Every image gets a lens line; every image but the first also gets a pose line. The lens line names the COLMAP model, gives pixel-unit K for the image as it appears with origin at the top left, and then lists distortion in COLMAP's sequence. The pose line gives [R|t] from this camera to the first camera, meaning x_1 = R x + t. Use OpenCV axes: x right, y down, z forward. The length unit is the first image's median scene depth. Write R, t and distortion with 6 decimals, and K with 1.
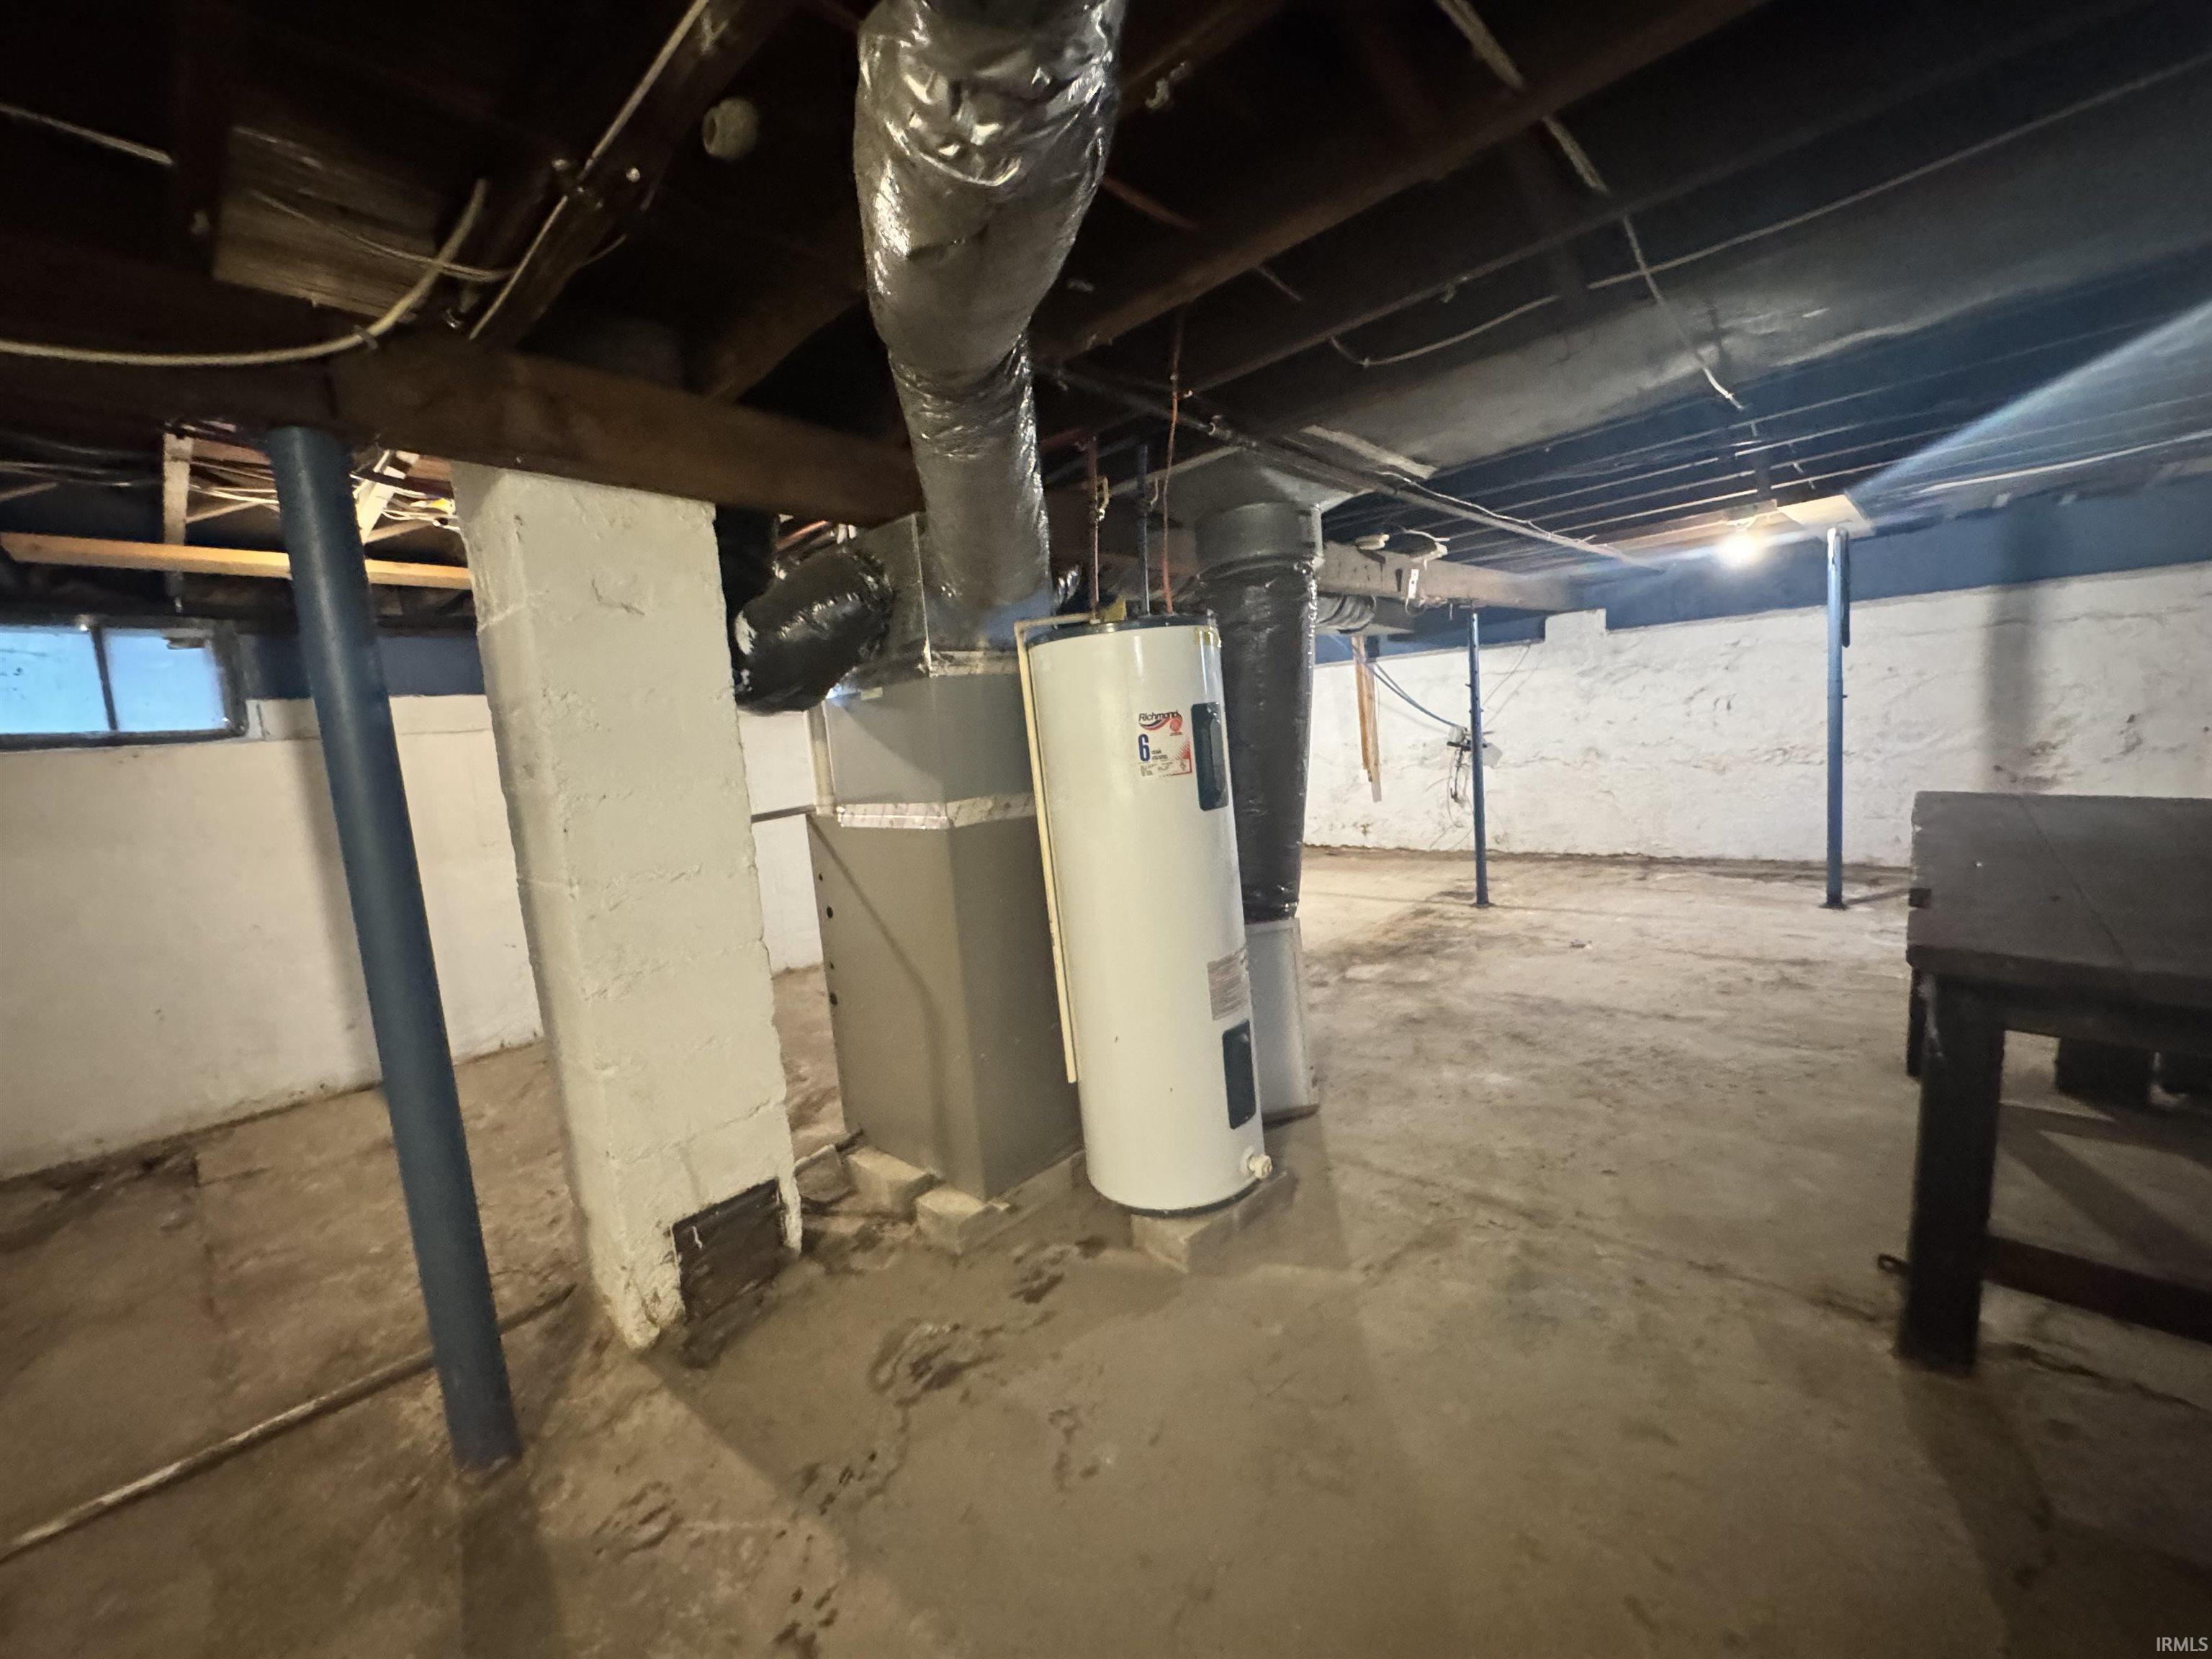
lens RADIAL K [[887.1, 0, 1106.0], [0, 887.1, 829.5], [0, 0, 1]] dist [-0.003820, -0.000143]
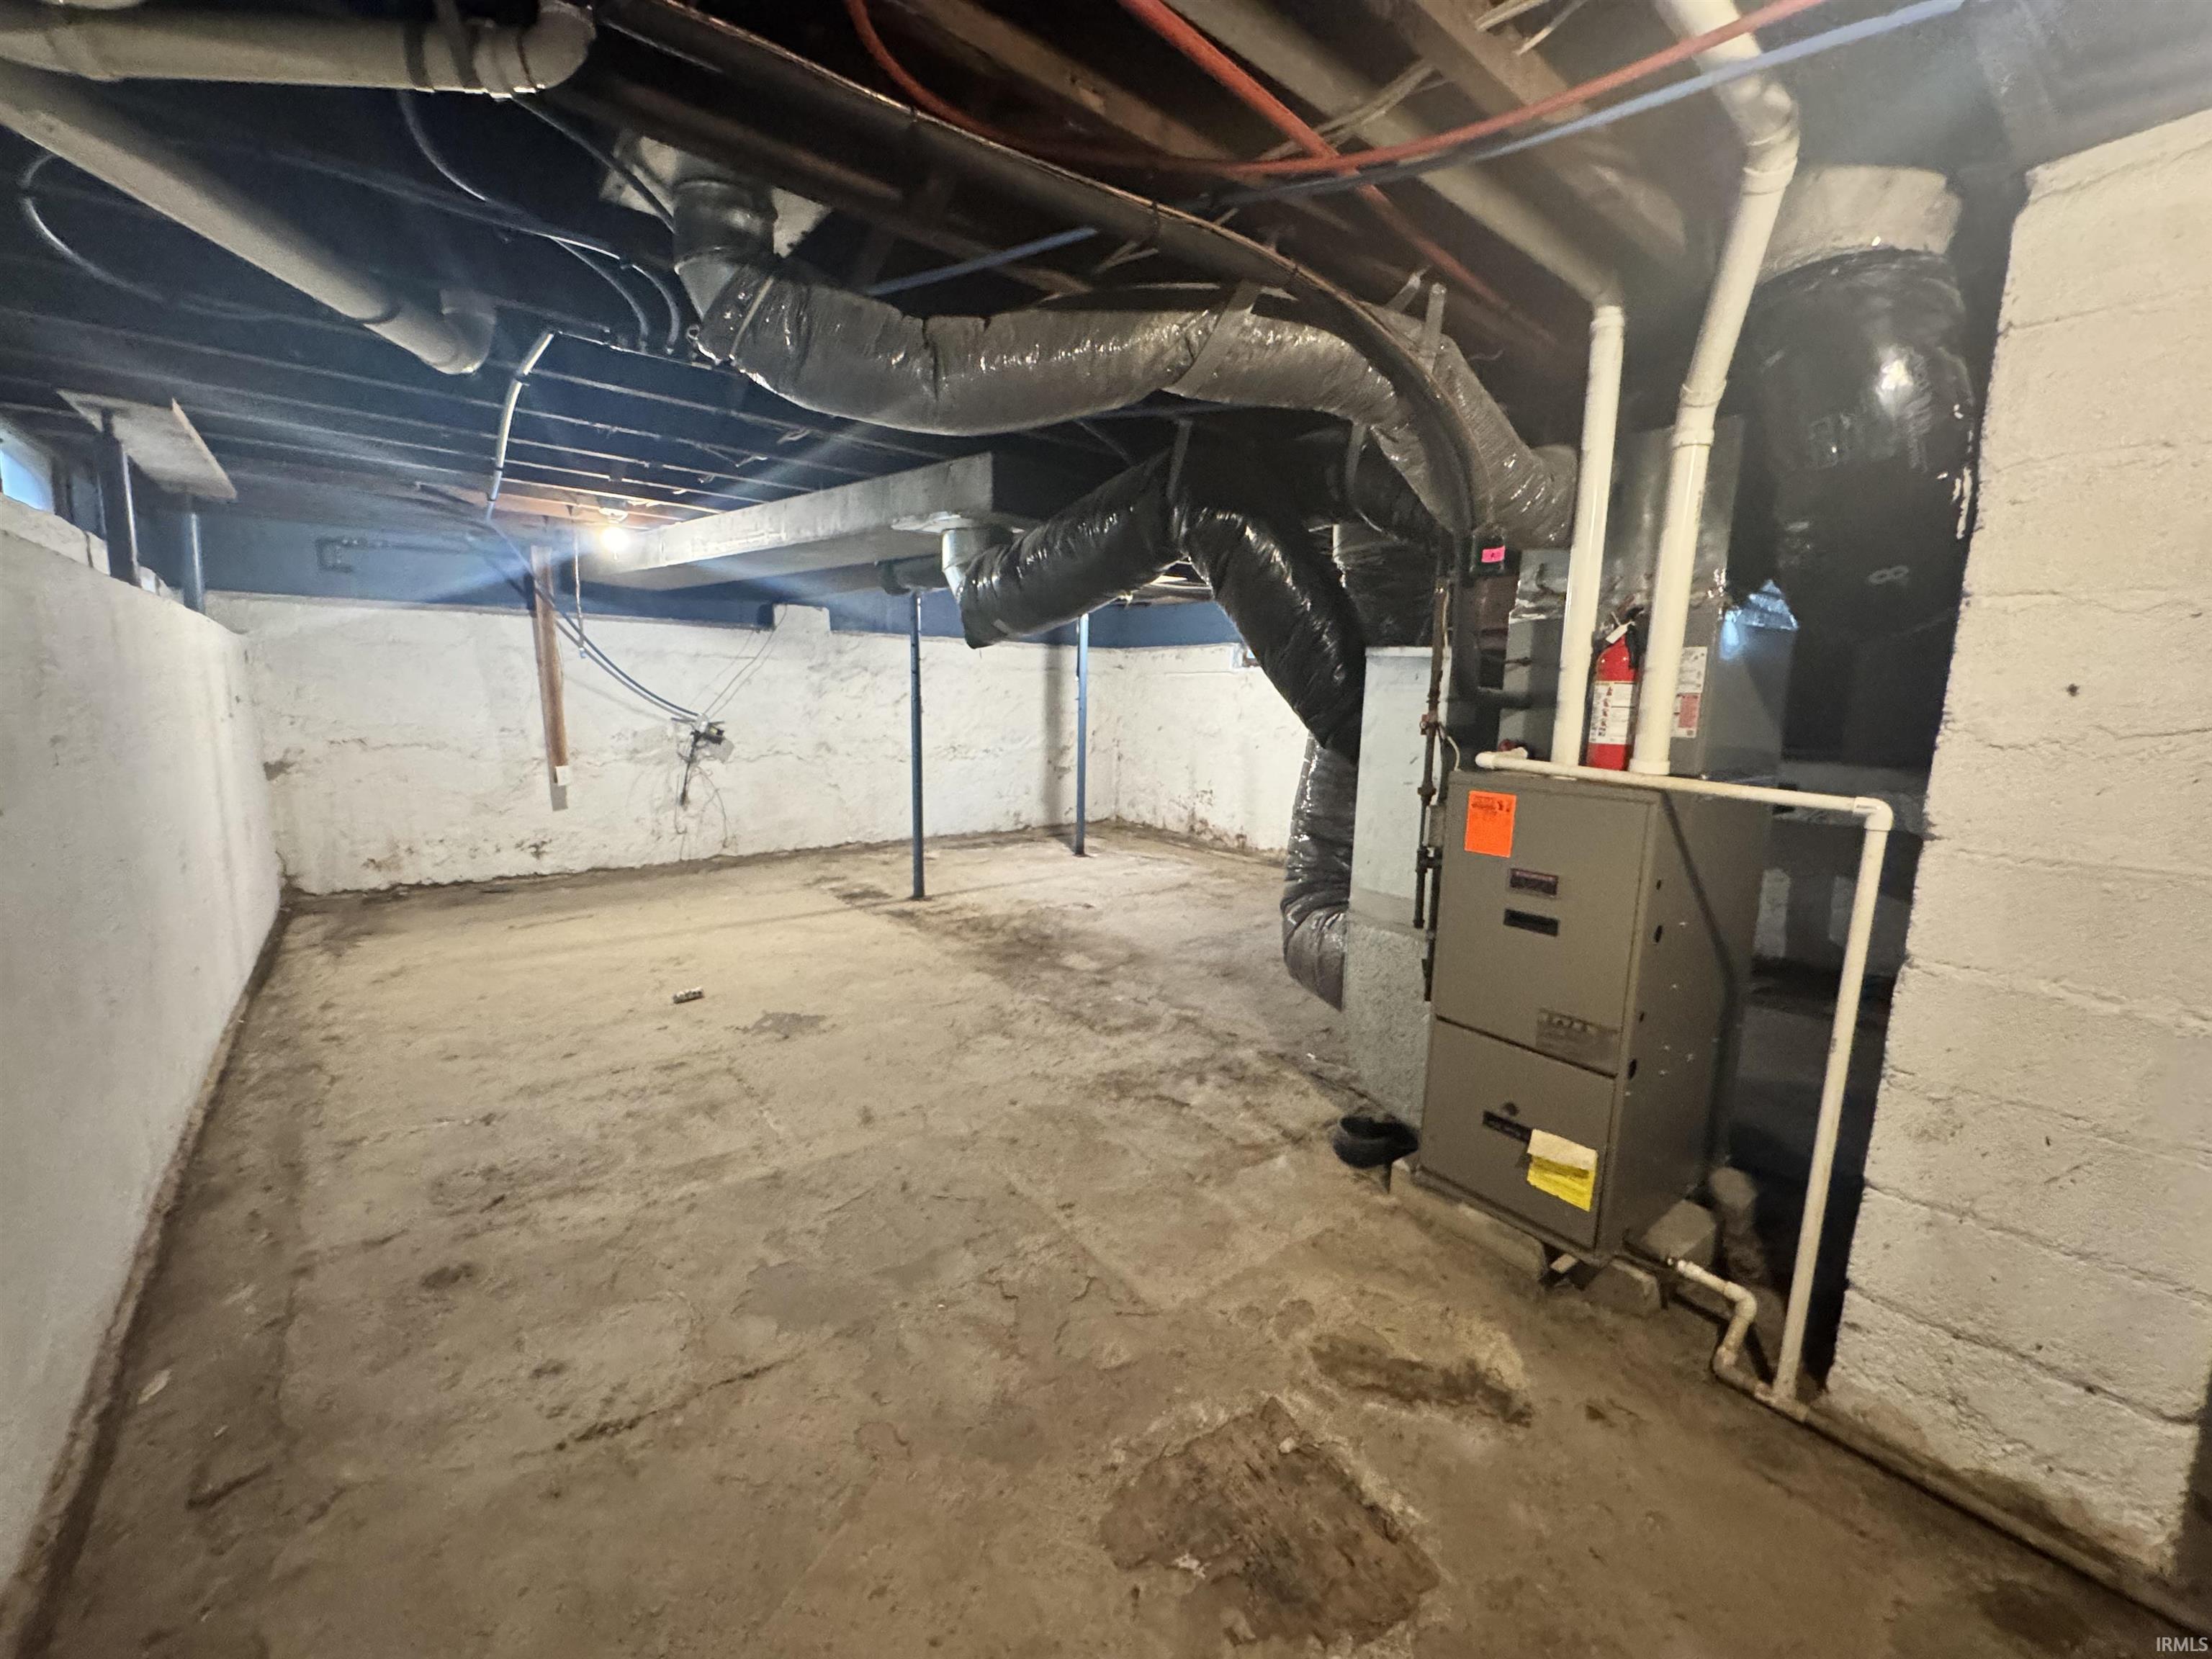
lens RADIAL K [[887.1, 0, 1106.0], [0, 887.1, 829.5], [0, 0, 1]] dist [-0.003820, -0.000143]
pose [[0.130975, -0.067733, 0.989069, -0.463747], [0.080646, 0.995085, 0.057465, -0.027069], [-0.988100, 0.072238, 0.135793, 0.592884]]
